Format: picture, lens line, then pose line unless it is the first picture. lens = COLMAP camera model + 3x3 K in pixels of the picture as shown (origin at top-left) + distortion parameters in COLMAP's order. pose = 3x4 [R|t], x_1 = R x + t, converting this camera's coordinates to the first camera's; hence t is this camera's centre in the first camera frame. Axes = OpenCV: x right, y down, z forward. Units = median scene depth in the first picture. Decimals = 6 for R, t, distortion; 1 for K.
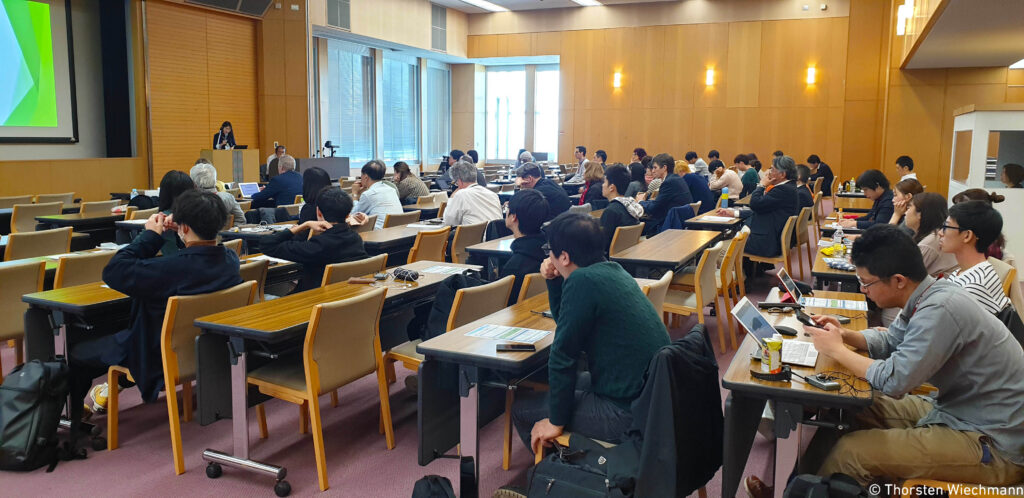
lens RADIAL K [[767.2, 0, 512.0], [0, 767.2, 249.0], [0, 0, 1]] dist [0.000375, -0.103128]
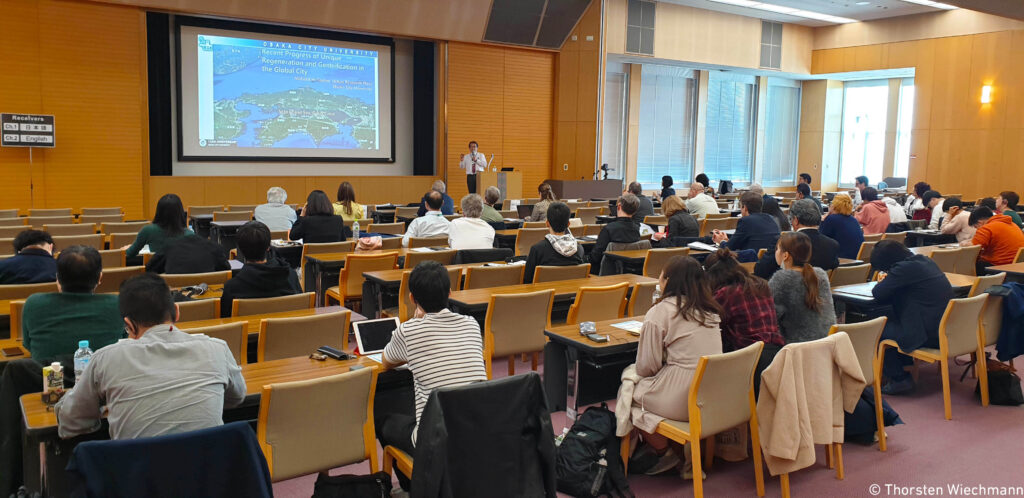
lens RADIAL K [[767.2, 0, 512.0], [0, 767.2, 249.0], [0, 0, 1]] dist [0.000375, -0.103128]
pose [[0.842257, 0.069966, -0.534517, 0.161904], [-0.081359, 0.996682, 0.002261, -0.012033], [0.532902, 0.041583, 0.845155, 0.036563]]
